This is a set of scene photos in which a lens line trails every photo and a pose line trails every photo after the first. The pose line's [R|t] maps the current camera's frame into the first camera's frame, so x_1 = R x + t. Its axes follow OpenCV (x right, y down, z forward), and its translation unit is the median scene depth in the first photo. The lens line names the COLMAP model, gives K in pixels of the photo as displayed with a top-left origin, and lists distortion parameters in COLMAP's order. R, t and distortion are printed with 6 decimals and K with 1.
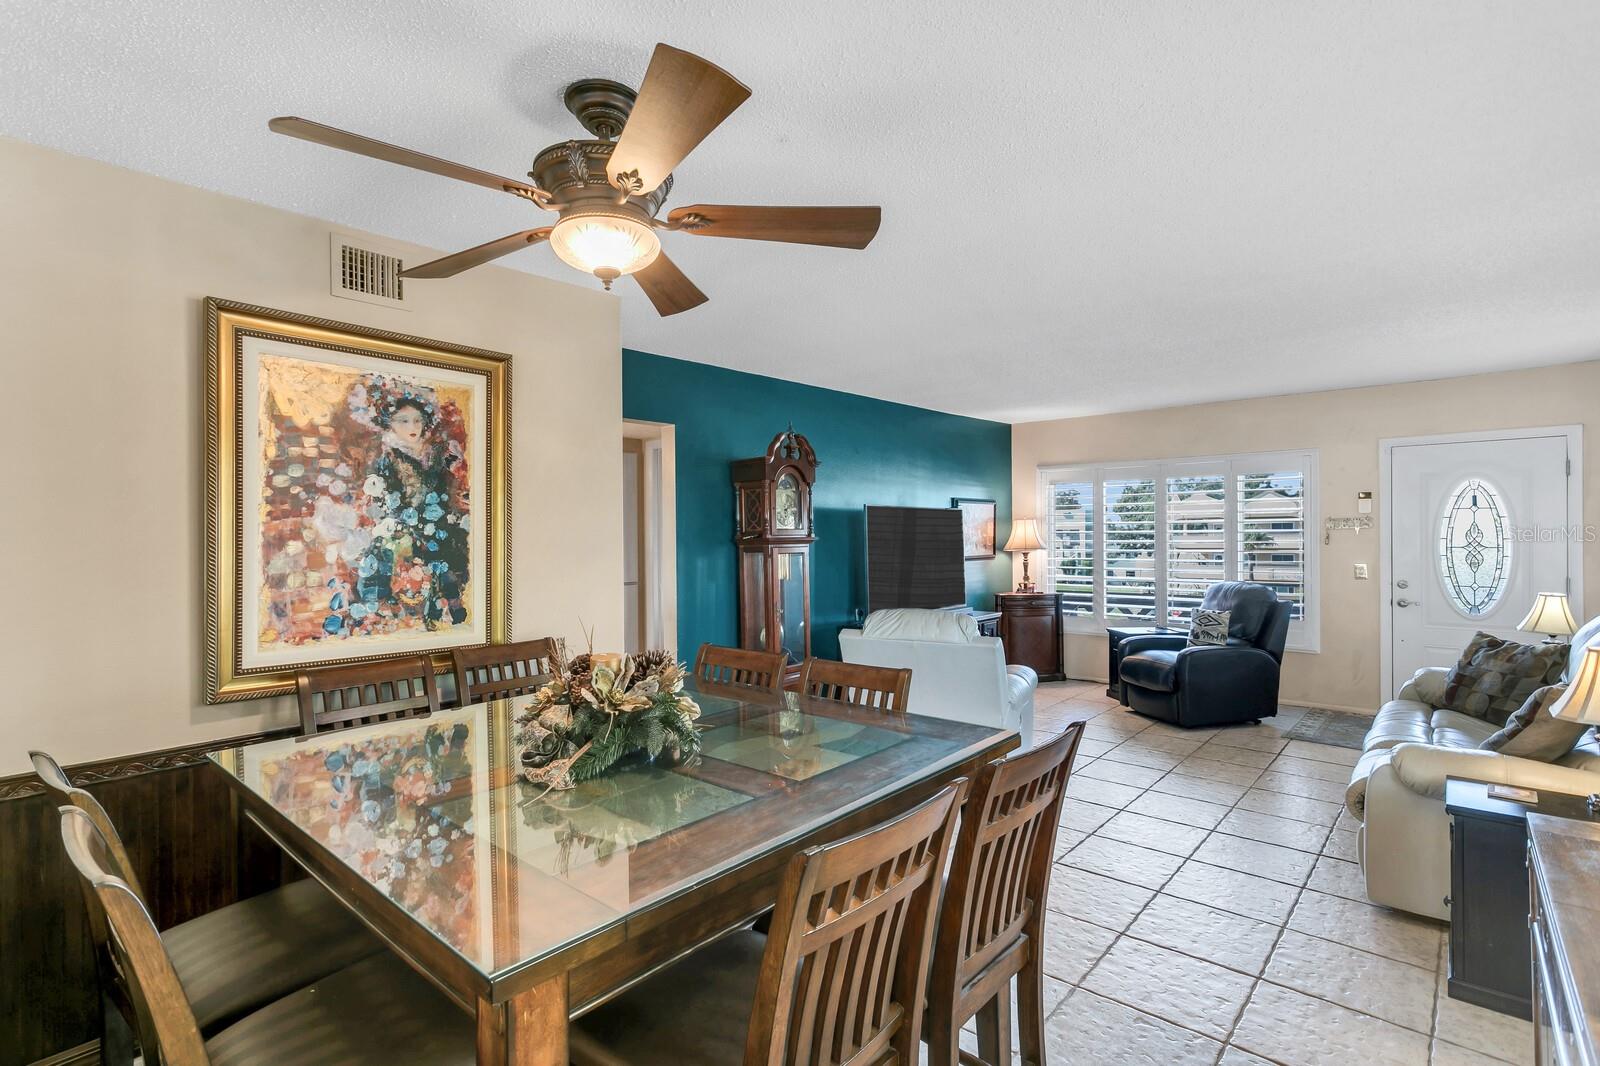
lens RADIAL K [[746.3, 0, 800.0], [0, 746.3, 533.0], [0, 0, 1]] dist [-0.001146, 0.000023]
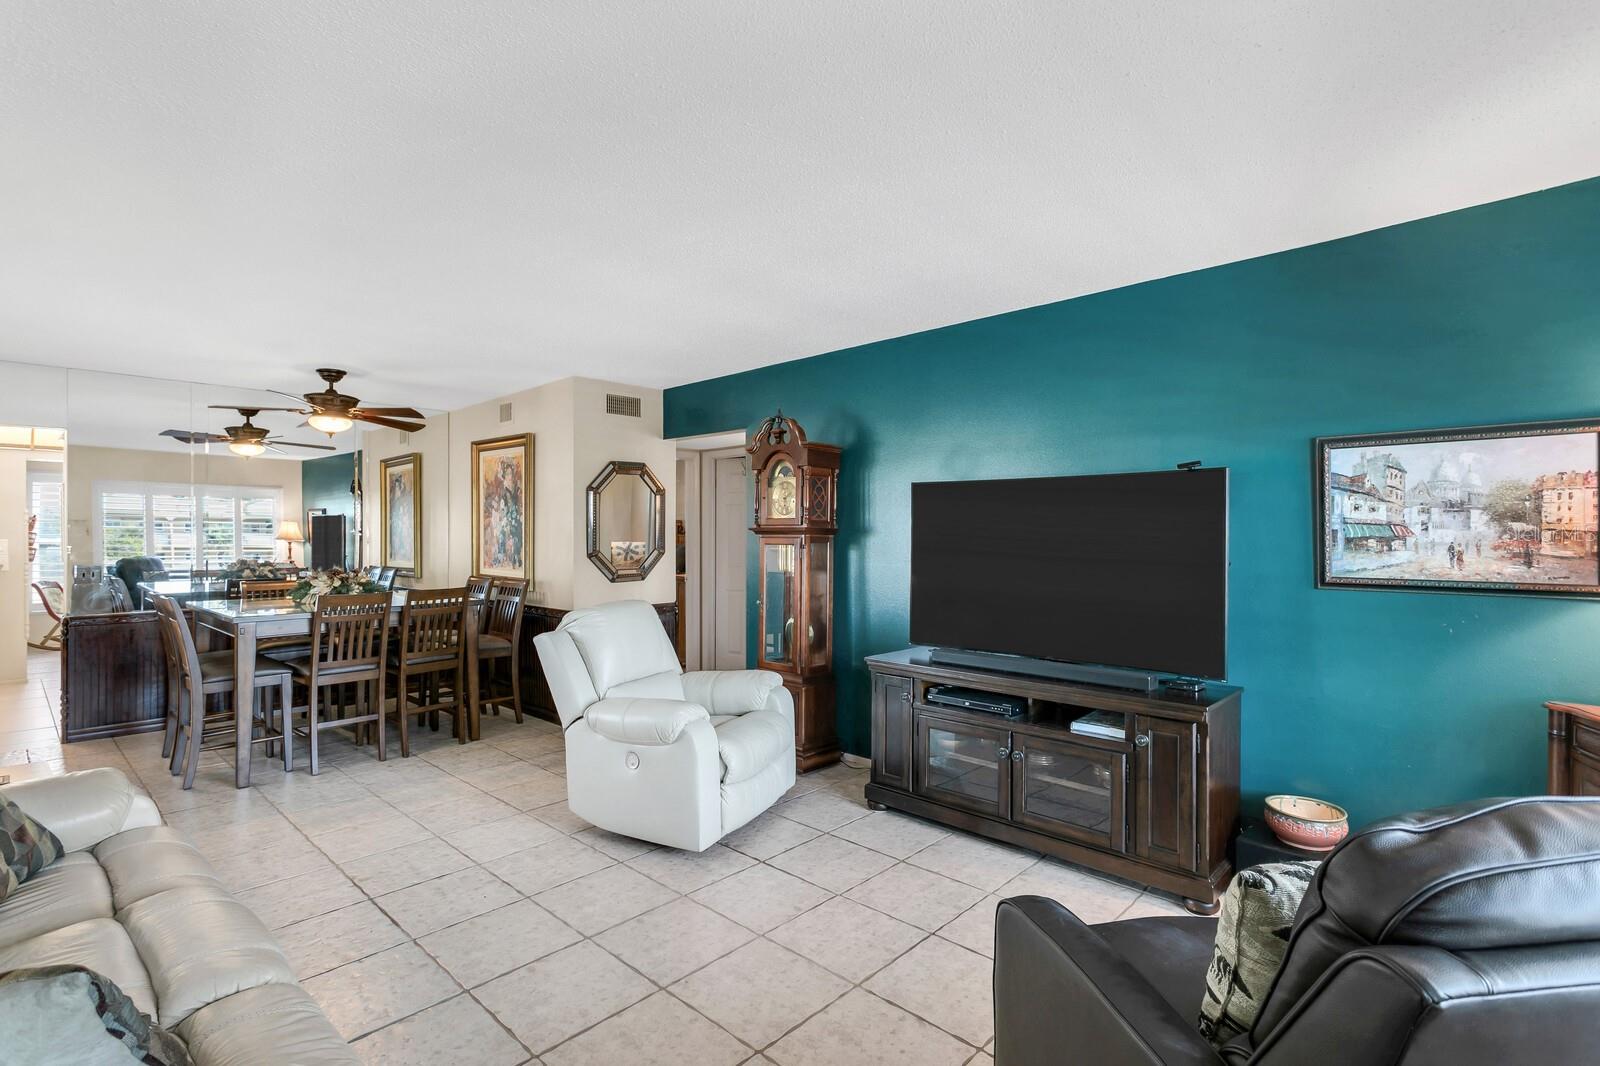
lens RADIAL K [[783.5, 0, 779.2], [0, 783.5, 529.7], [0, 0, 1]] dist [0.000275, 0.001065]
pose [[-0.050601, 0.007002, -0.998694, 1.759569], [0.005156, 0.999964, 0.006750, 0.005485], [0.998706, -0.004808, -0.050636, 1.907054]]
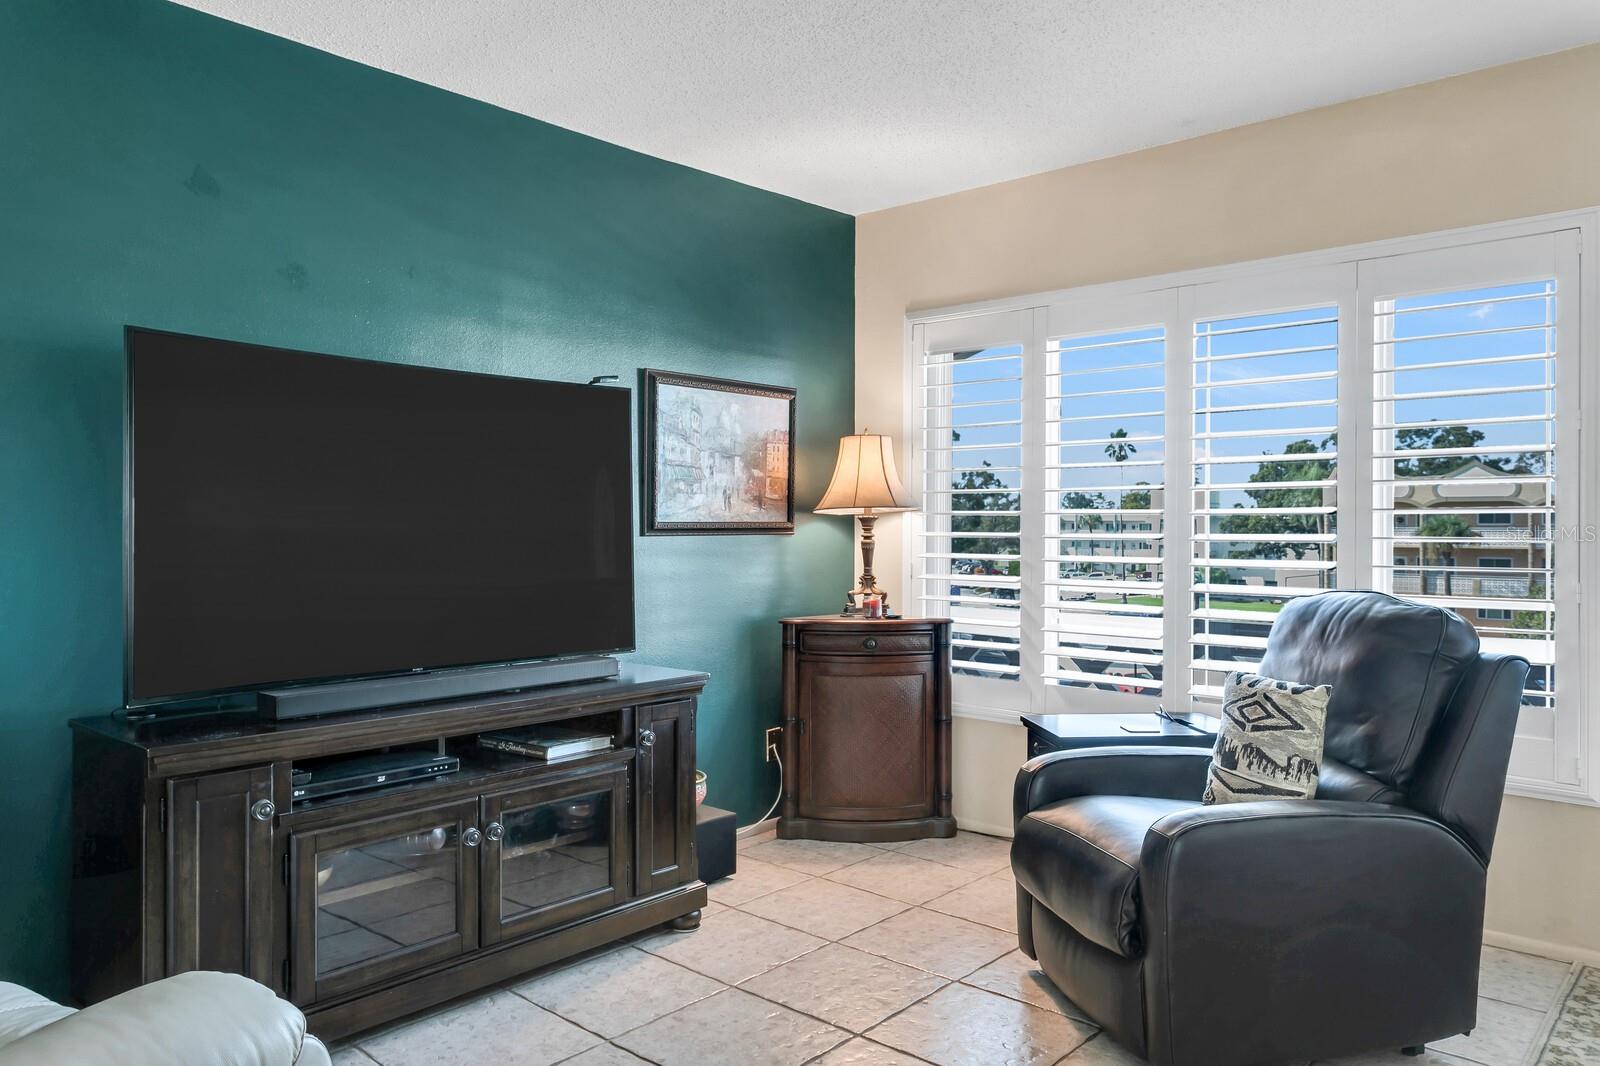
lens RADIAL K [[1087.1, 0, 800.0], [0, 1087.1, 533.0], [0, 0, 1]] dist [-0.001998, 0.000778]
pose [[0.999953, 0.008351, 0.004842, 0.774111], [-0.008405, 0.999903, 0.011135, 0.082326], [-0.004749, -0.011175, 0.999926, 1.201757]]
